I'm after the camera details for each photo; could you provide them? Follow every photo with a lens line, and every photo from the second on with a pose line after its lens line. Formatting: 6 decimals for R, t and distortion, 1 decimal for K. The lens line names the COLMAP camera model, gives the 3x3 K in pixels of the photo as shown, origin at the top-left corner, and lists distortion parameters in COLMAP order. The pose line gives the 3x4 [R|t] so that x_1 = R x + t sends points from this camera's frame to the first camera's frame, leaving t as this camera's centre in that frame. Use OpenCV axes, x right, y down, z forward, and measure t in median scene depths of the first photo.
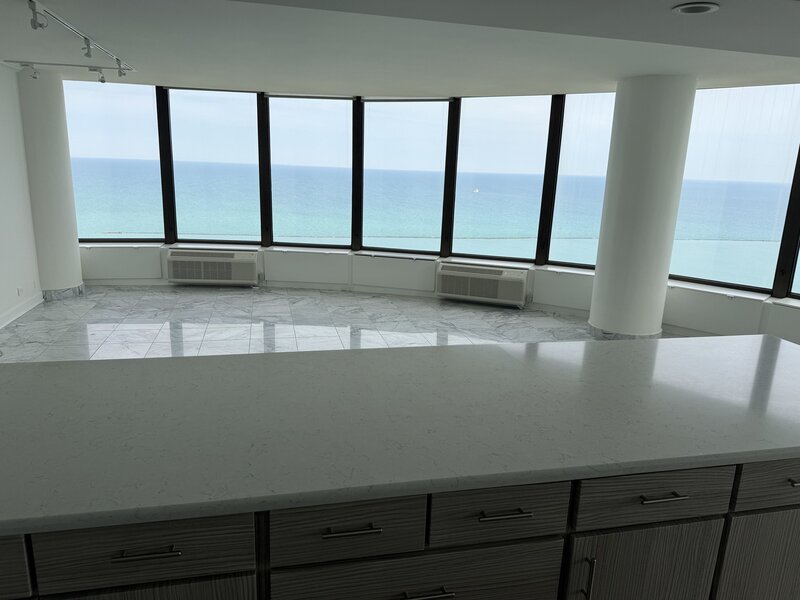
lens RADIAL K [[558.4, 0, 402.9], [0, 558.4, 303.4], [0, 0, 1]] dist [0.059122, -0.082989]
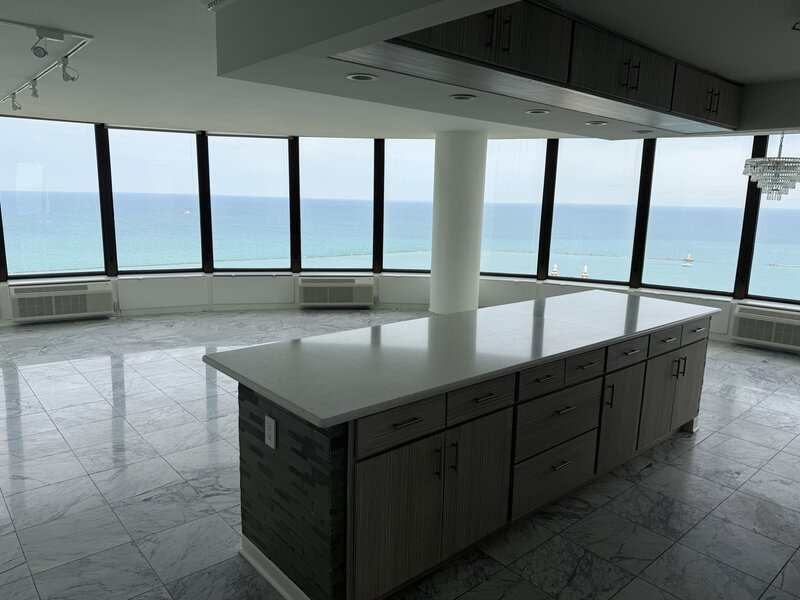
lens RADIAL K [[558.4, 0, 397.8], [0, 558.4, 301.8], [0, 0, 1]] dist [0.059122, -0.082989]
pose [[0.881786, -0.099555, 0.461024, -0.311291], [0.119137, 0.992786, -0.013483, 0.018881], [-0.456356, 0.066814, 0.887285, -0.122786]]
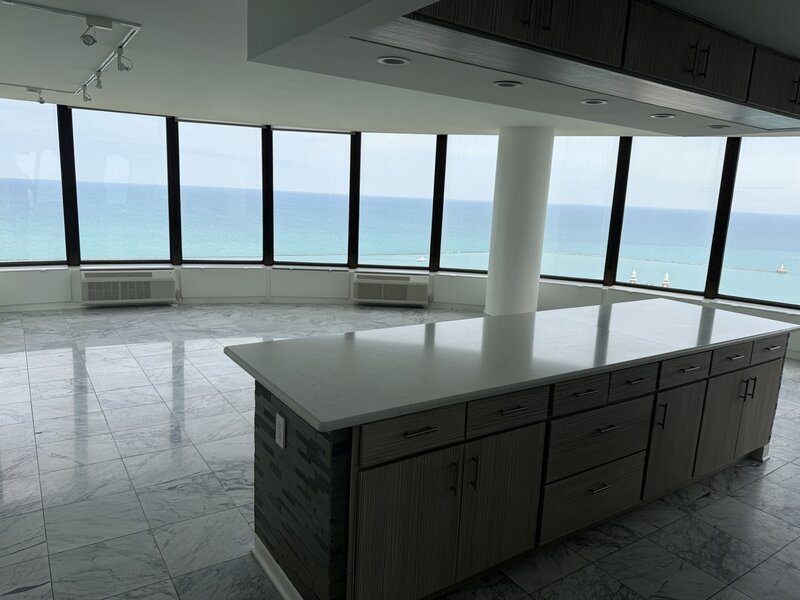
lens RADIAL K [[558.4, 0, 401.1], [0, 558.4, 301.1], [0, 0, 1]] dist [0.059122, -0.082989]
pose [[0.932706, -0.059044, 0.355771, -0.274144], [0.072338, 0.997087, -0.024167, 0.021337], [-0.353308, 0.048277, 0.934261, -0.113240]]
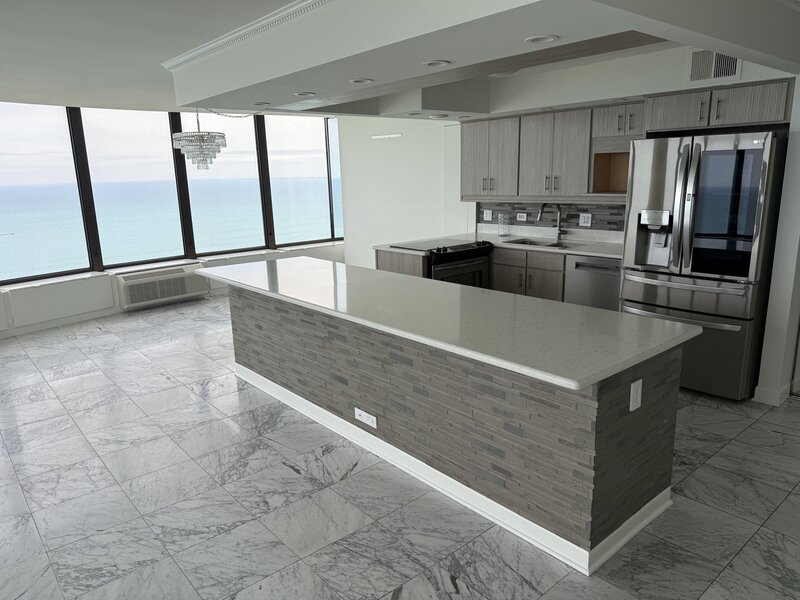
lens RADIAL K [[558.4, 0, 395.5], [0, 558.4, 302.3], [0, 0, 1]] dist [0.059122, -0.082989]
pose [[-0.456662, -0.221626, 0.861592, -0.456453], [0.222116, 0.909399, 0.351649, -0.130956], [-0.861466, 0.351958, -0.366062, 0.488357]]
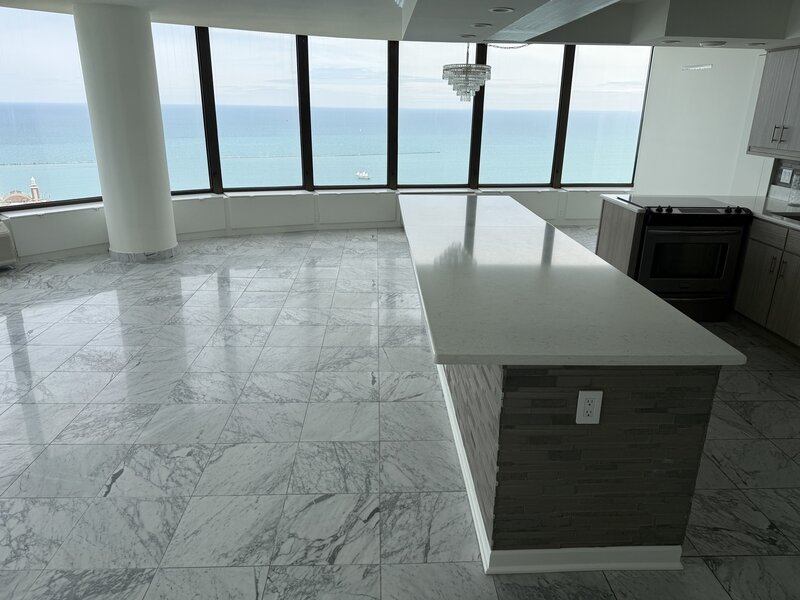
lens RADIAL K [[558.4, 0, 403.1], [0, 558.4, 301.3], [0, 0, 1]] dist [0.059122, -0.082989]
pose [[0.187946, -0.350344, 0.917570, -0.496689], [0.222841, 0.925066, 0.307562, -0.077396], [-0.956566, 0.146667, 0.251933, 0.251892]]
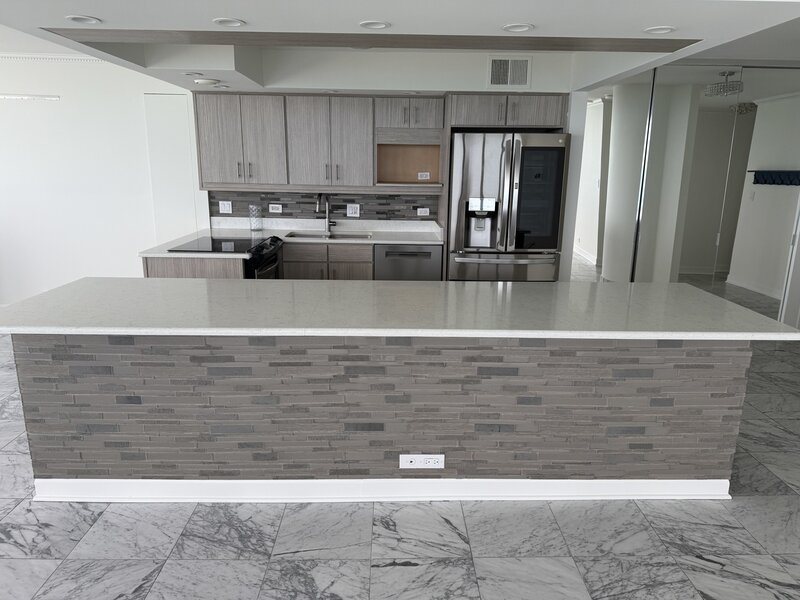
lens RADIAL K [[558.4, 0, 403.4], [0, 558.4, 303.4], [0, 0, 1]] dist [0.059122, -0.082989]
pose [[-0.976844, -0.098043, 0.190167, -0.064944], [0.001846, 0.884930, 0.465720, -0.150402], [-0.213945, 0.455287, -0.864257, 0.668530]]
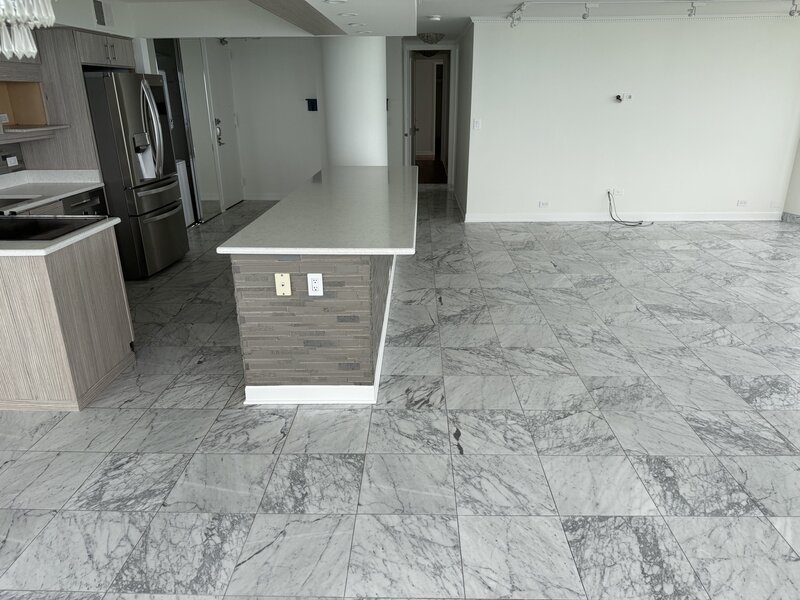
lens RADIAL K [[558.4, 0, 399.9], [0, 558.4, 297.4], [0, 0, 1]] dist [0.059122, -0.082989]
pose [[-0.260675, 0.298447, -0.918138, 0.690196], [-0.231915, 0.903813, 0.359635, -0.096281], [0.937158, 0.306678, -0.166387, 0.507204]]
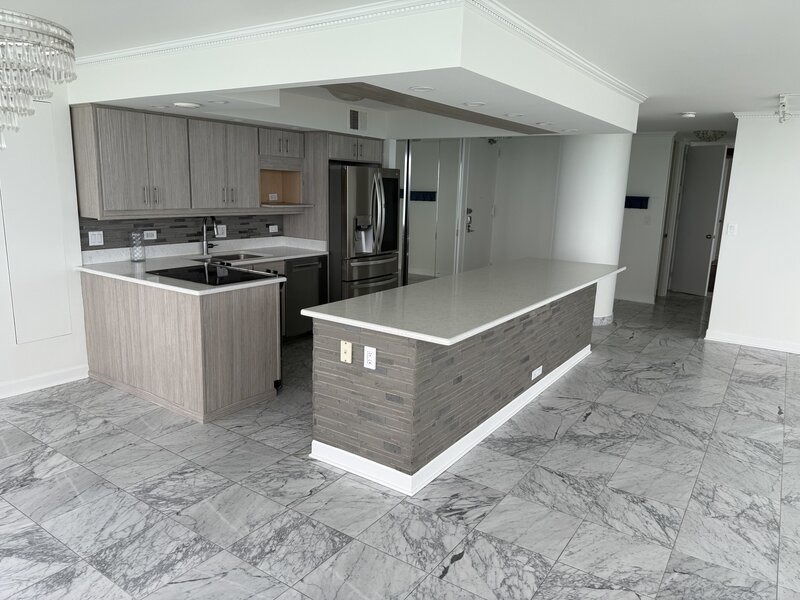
lens RADIAL K [[558.4, 0, 401.3], [0, 558.4, 290.4], [0, 0, 1]] dist [0.059122, -0.082989]
pose [[-0.738550, 0.069558, -0.670601, 0.581444], [-0.213573, 0.919300, 0.330568, -0.142555], [0.639476, 0.387363, -0.664093, 0.676268]]
